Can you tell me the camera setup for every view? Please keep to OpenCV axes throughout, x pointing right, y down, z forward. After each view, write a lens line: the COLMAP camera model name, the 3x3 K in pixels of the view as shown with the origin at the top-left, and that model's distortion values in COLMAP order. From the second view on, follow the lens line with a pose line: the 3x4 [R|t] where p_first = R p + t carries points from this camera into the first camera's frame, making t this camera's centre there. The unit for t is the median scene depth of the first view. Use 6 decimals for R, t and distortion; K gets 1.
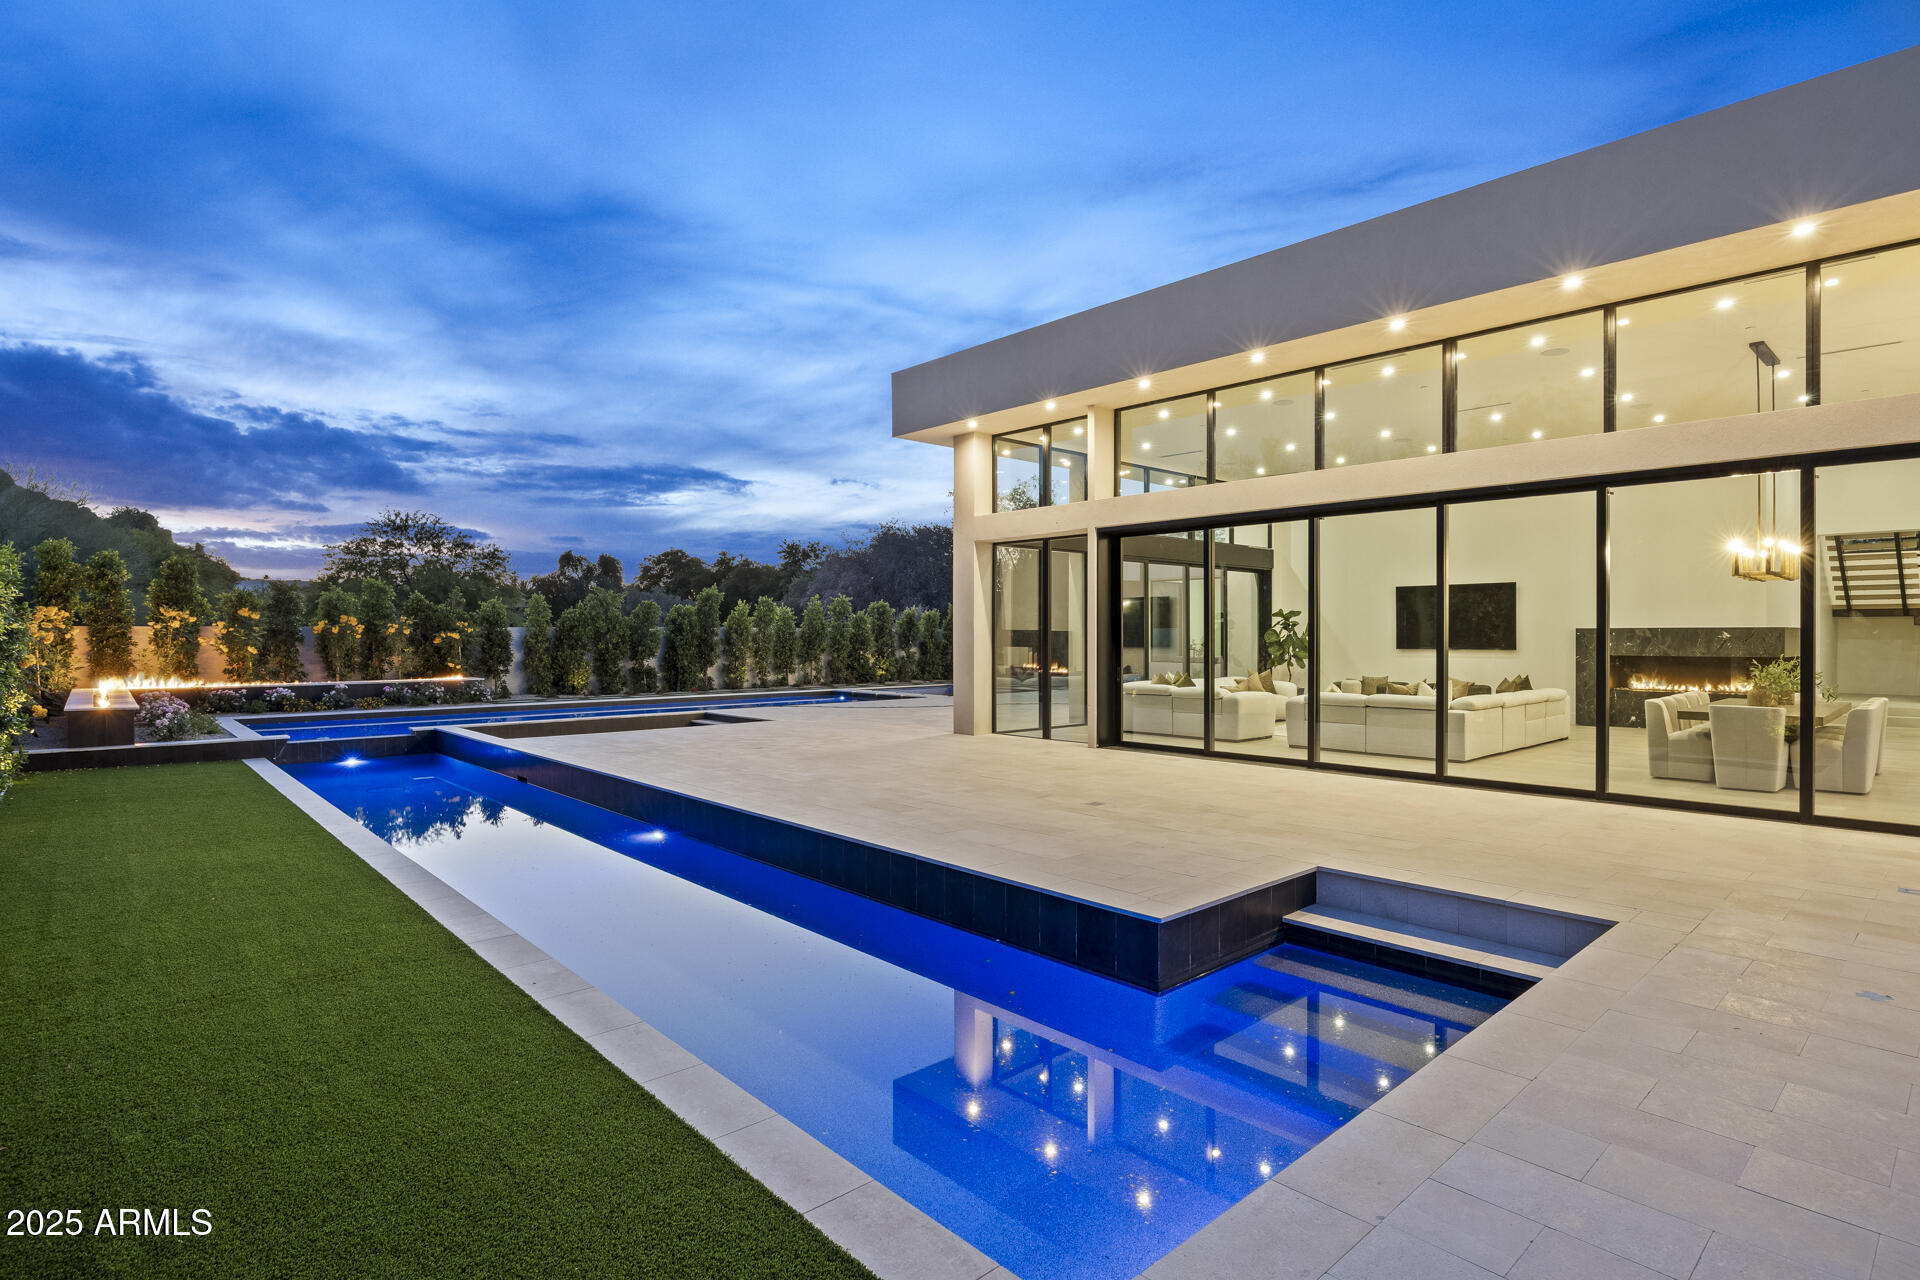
lens RADIAL K [[981.6, 0, 954.9], [0, 981.6, 638.5], [0, 0, 1]] dist [-0.004008, -0.000502]
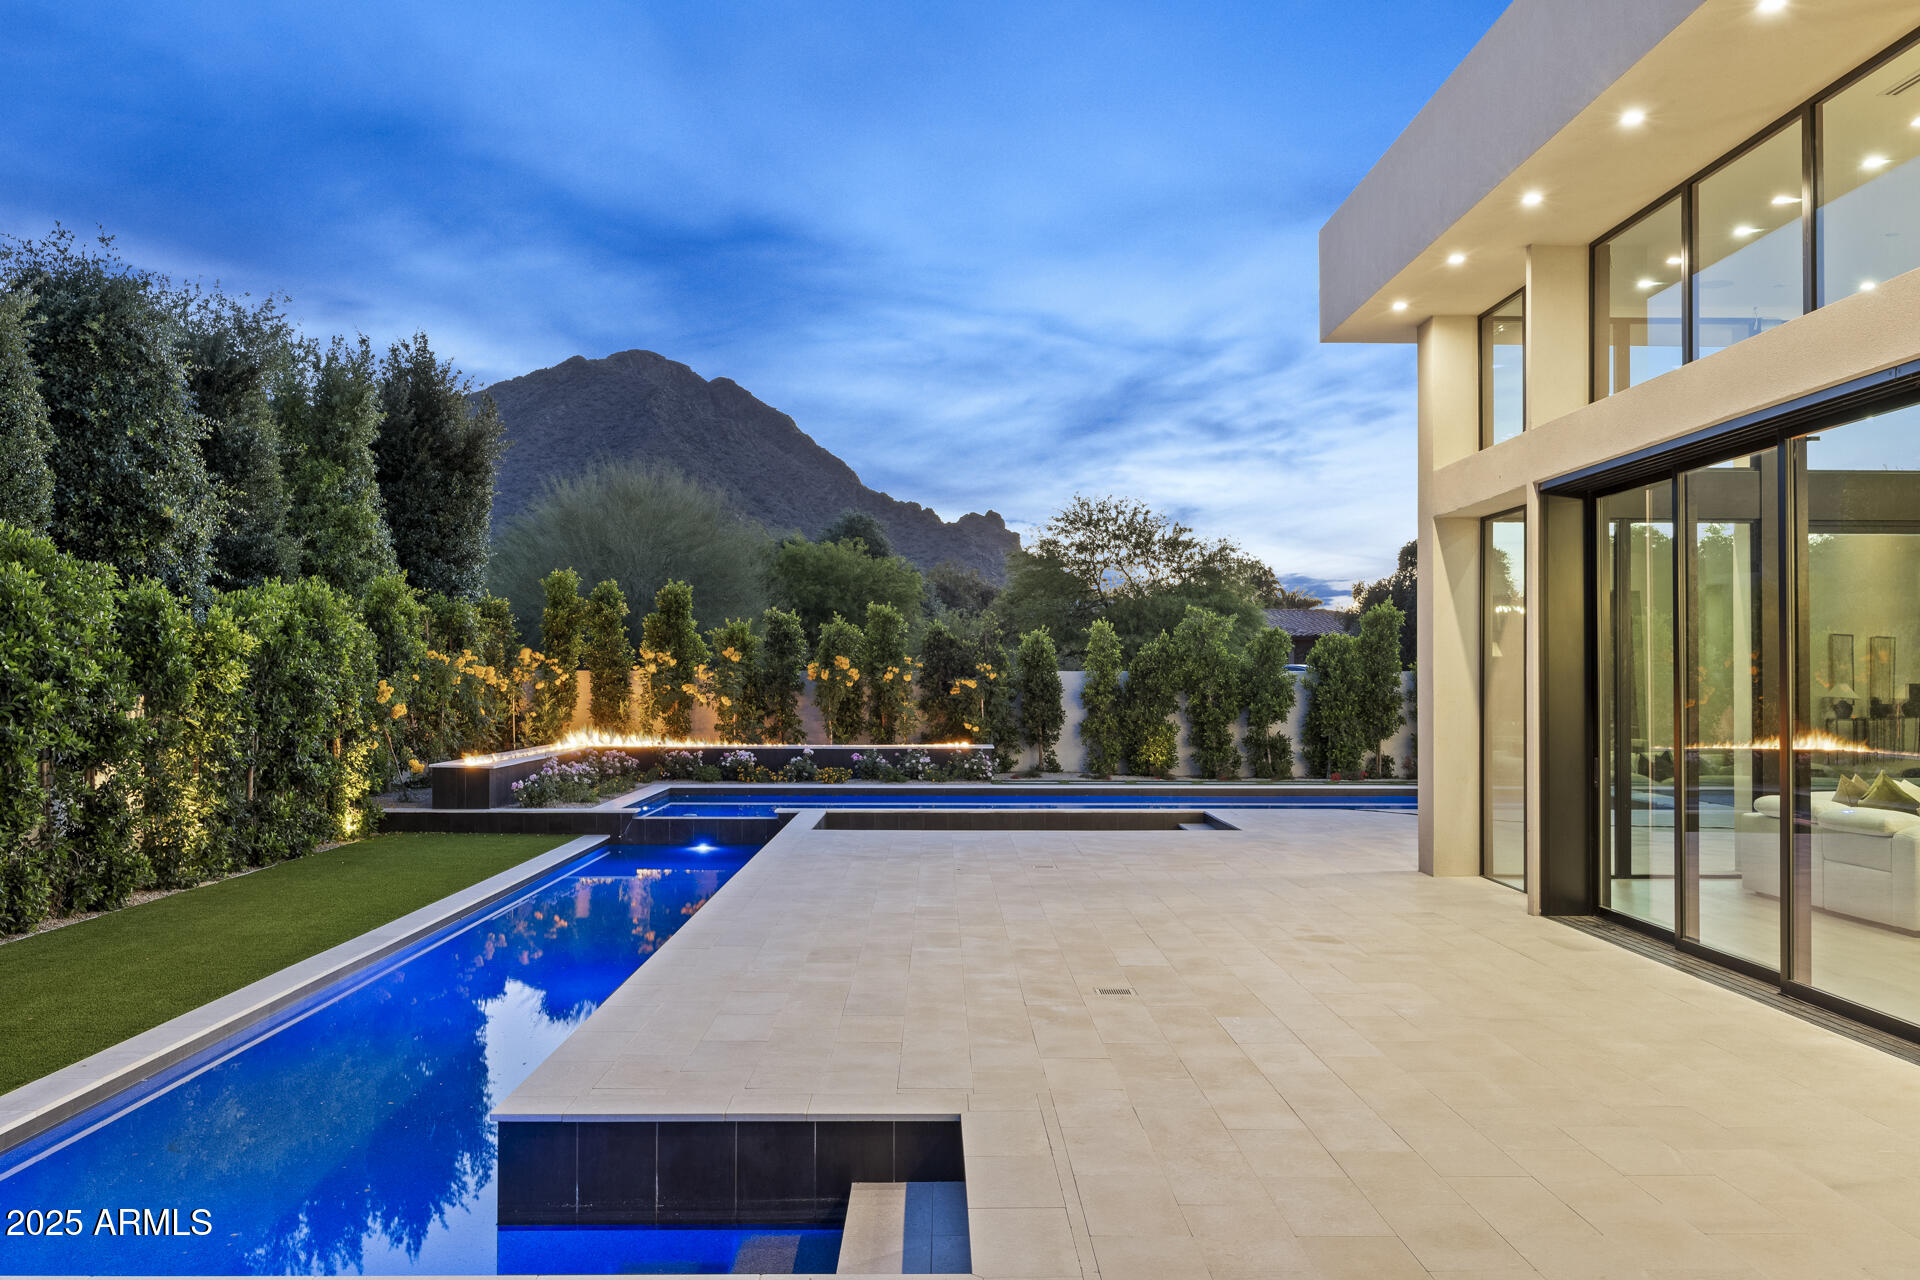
lens RADIAL K [[1746.8, 0, 954.5], [0, 1746.8, 640.1], [0, 0, 1]] dist [0.013251, 0.000000]
pose [[0.743421, -0.010849, -0.668736, 0.293884], [-0.006496, 0.999704, -0.023440, -0.004465], [0.668792, 0.021770, 0.743131, 0.069552]]
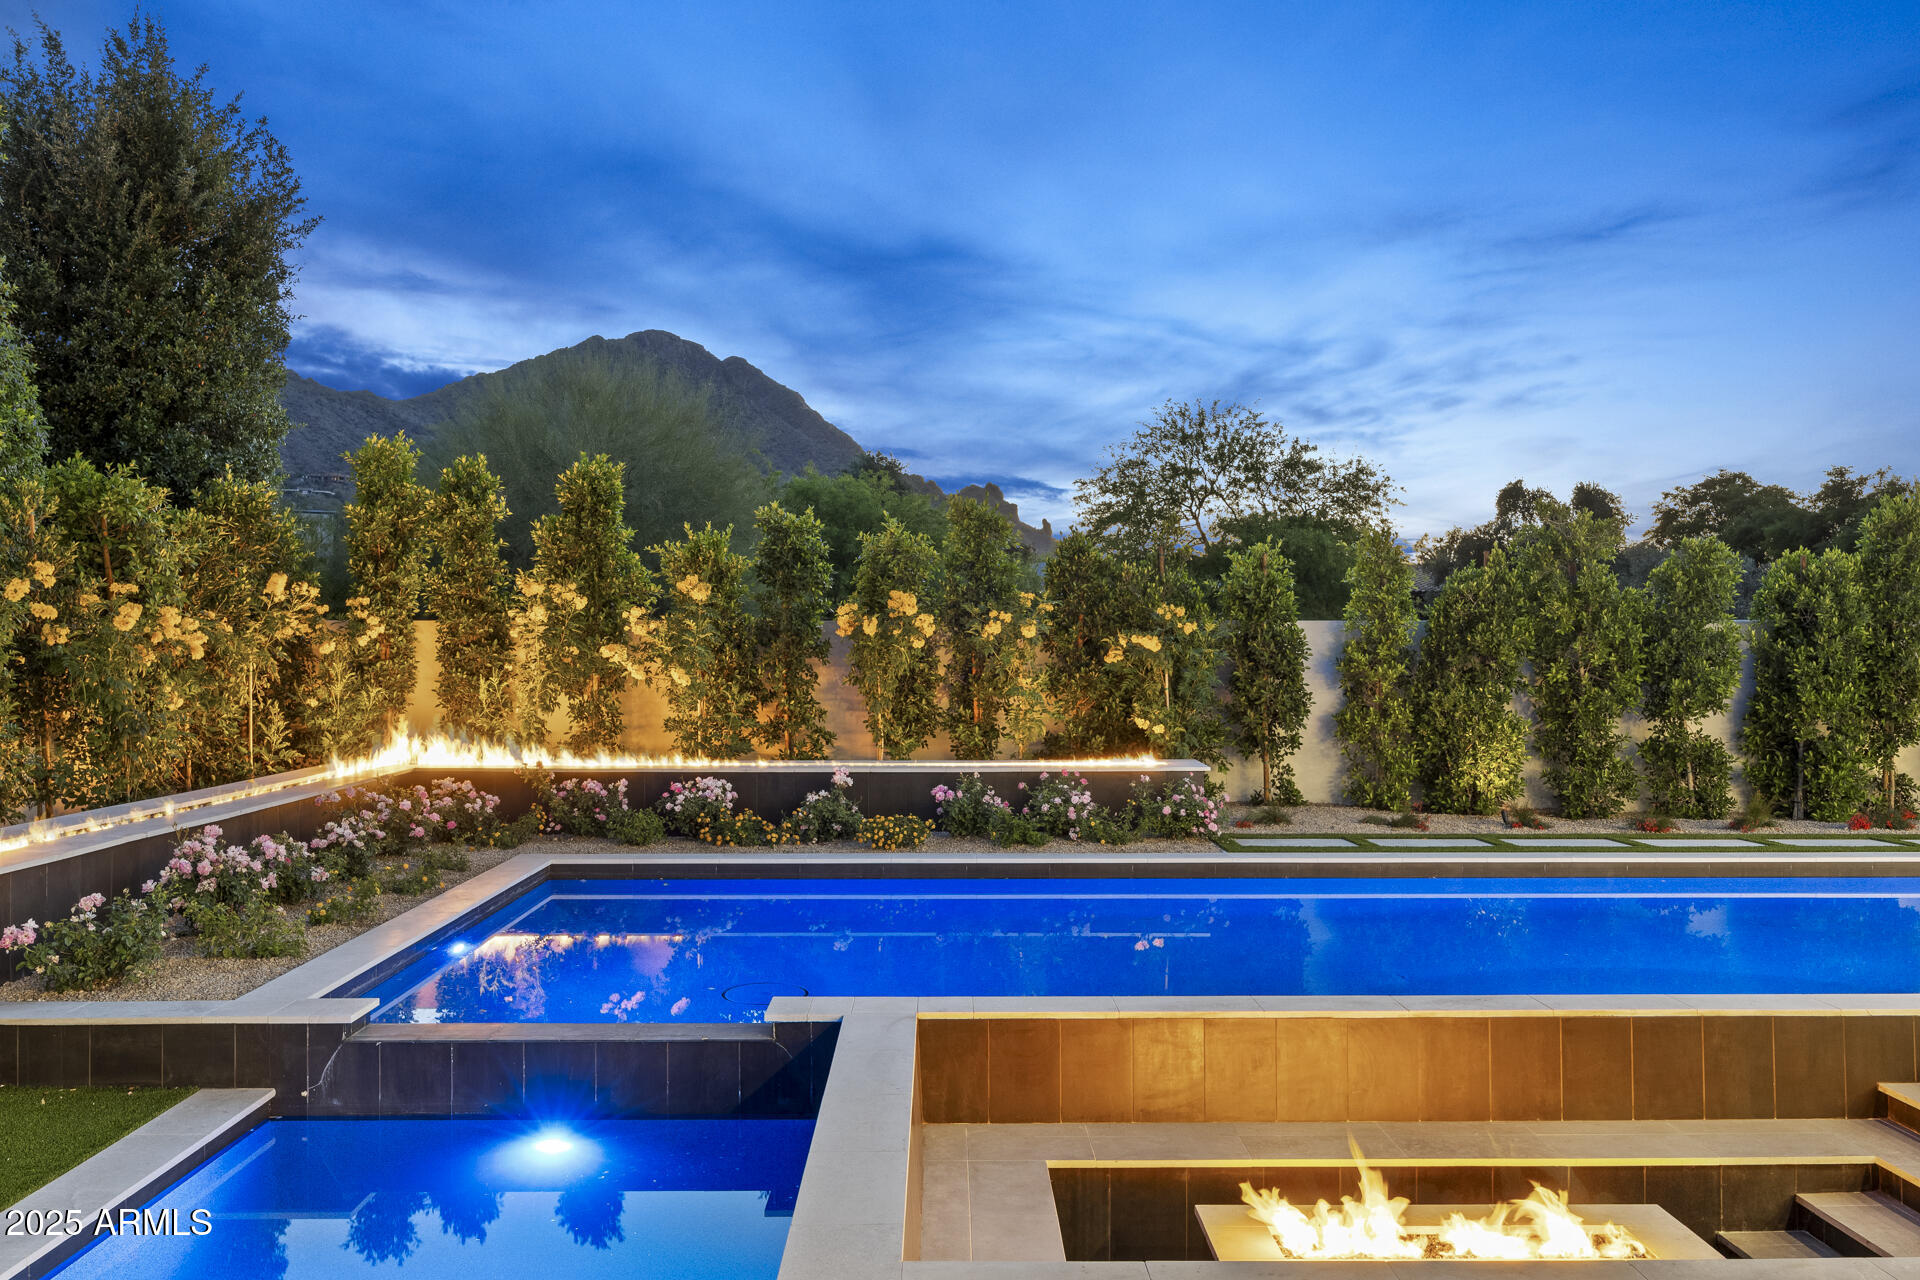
lens RADIAL K [[1575.9, 0, 966.3], [0, 1575.9, 644.7], [0, 0, 1]] dist [-0.010358, 0.002223]
pose [[0.751093, 0.003793, -0.660185, -0.166686], [-0.005203, 0.999986, -0.000174, -0.001672], [0.660175, 0.003565, 0.751103, 0.491758]]
